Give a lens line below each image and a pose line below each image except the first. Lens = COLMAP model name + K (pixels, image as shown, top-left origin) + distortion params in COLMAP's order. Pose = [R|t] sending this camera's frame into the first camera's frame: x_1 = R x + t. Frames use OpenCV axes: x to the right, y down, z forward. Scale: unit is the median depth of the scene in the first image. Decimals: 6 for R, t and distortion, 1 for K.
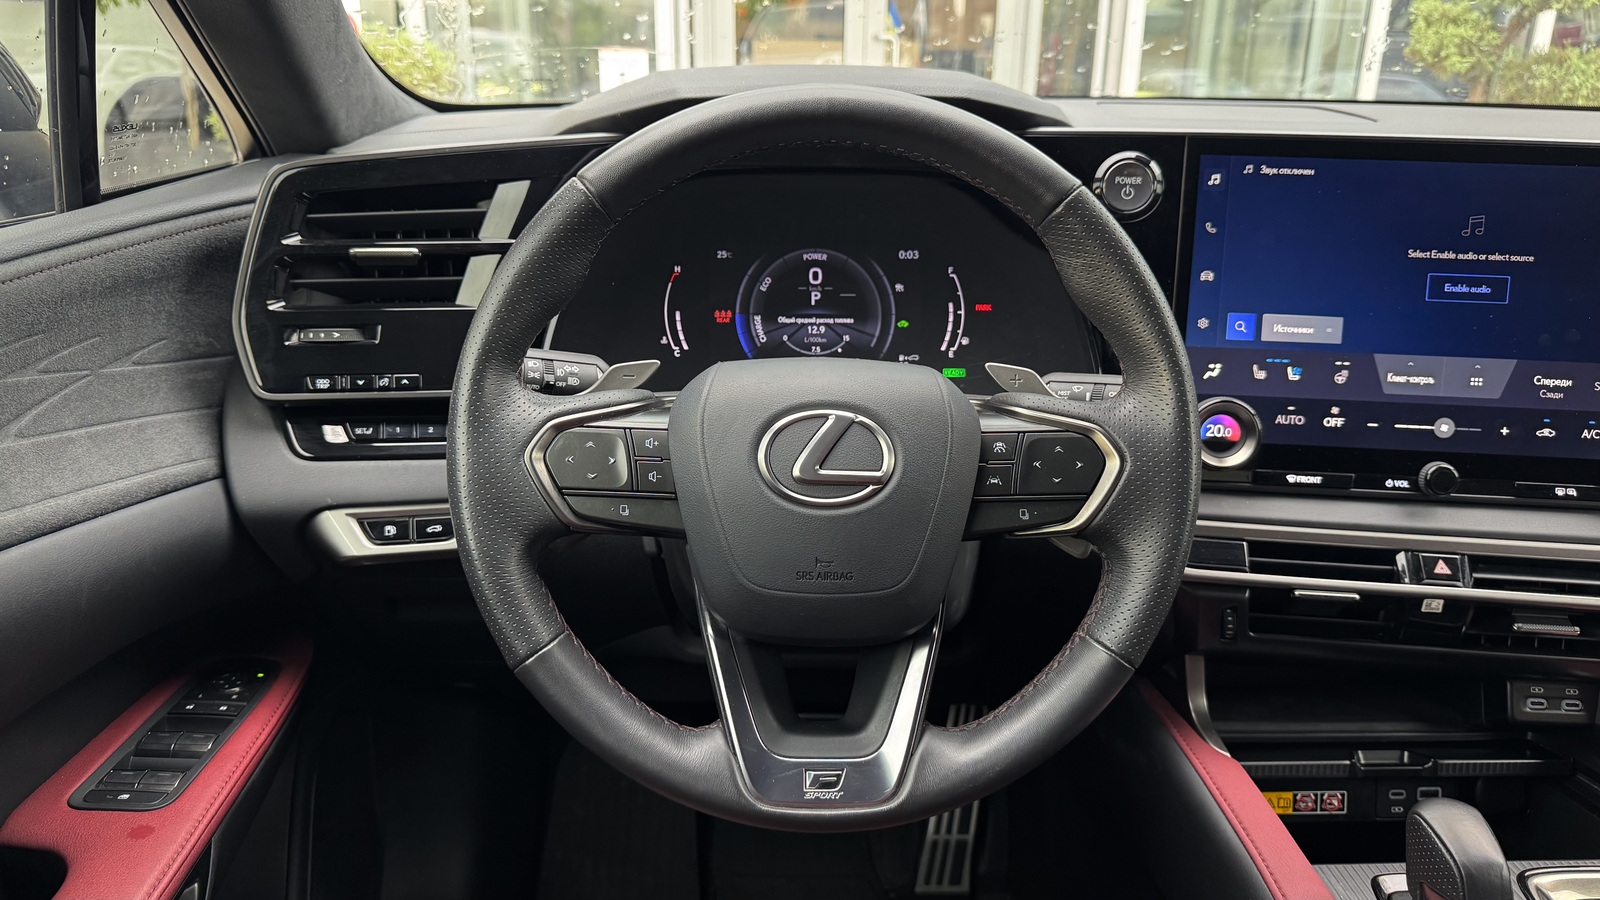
lens RADIAL K [[1149.4, 0, 807.1], [0, 1149.4, 457.3], [0, 0, 1]] dist [-0.000380, -0.006746]
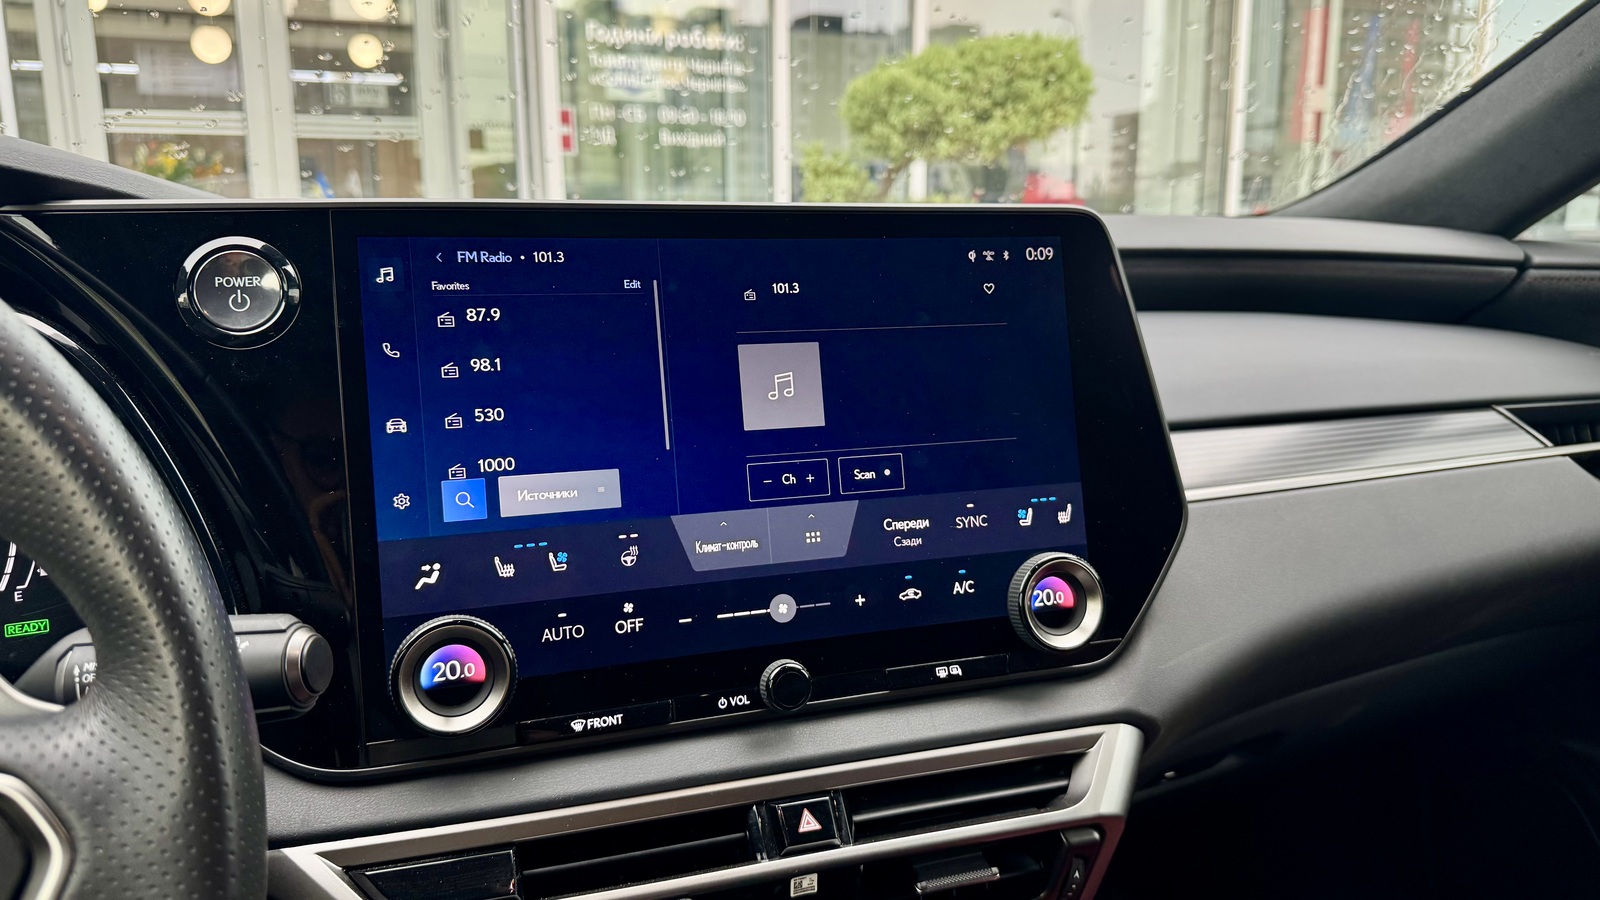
lens RADIAL K [[1143.1, 0, 800.0], [0, 1143.1, 450.0], [0, 0, 1]] dist [0.176121, -0.394340]
pose [[0.907889, -0.098675, 0.407433, 0.291340], [0.158162, 0.980703, -0.114920, -0.038585], [-0.388231, 0.168775, 0.905976, 0.350294]]
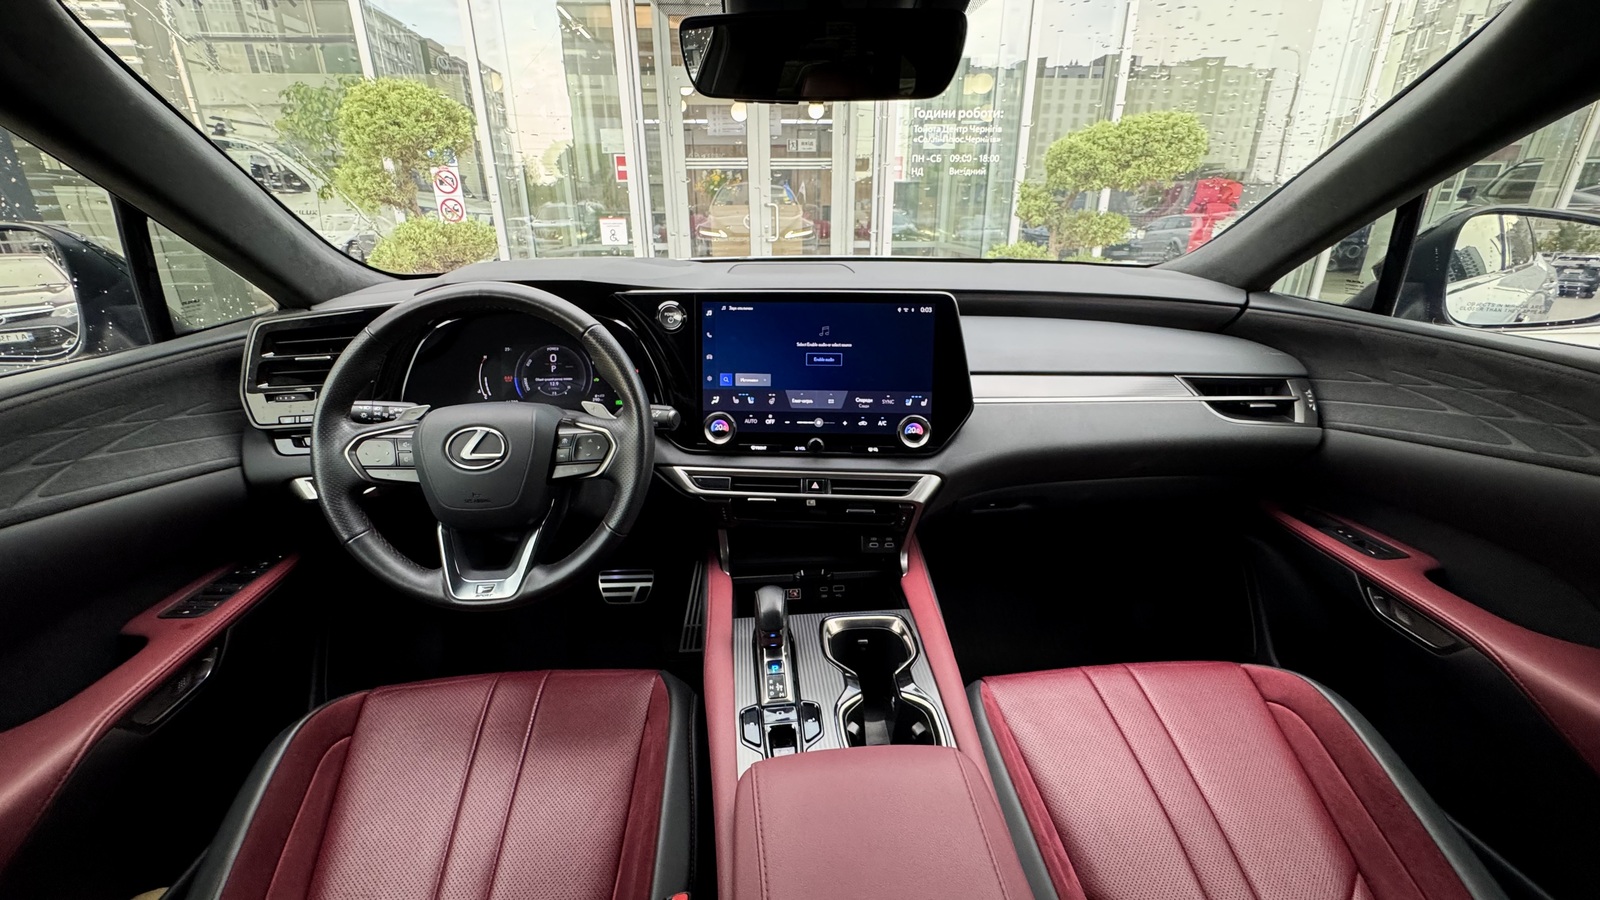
lens RADIAL K [[633.7, 0, 800.0], [0, 633.7, 450.0], [0, 0, 1]] dist [-0.002312, -0.000300]
pose [[0.998435, -0.034912, 0.043678, 0.465727], [0.033638, 0.998997, 0.029569, -0.010162], [-0.044666, -0.028054, 0.998608, -0.221602]]
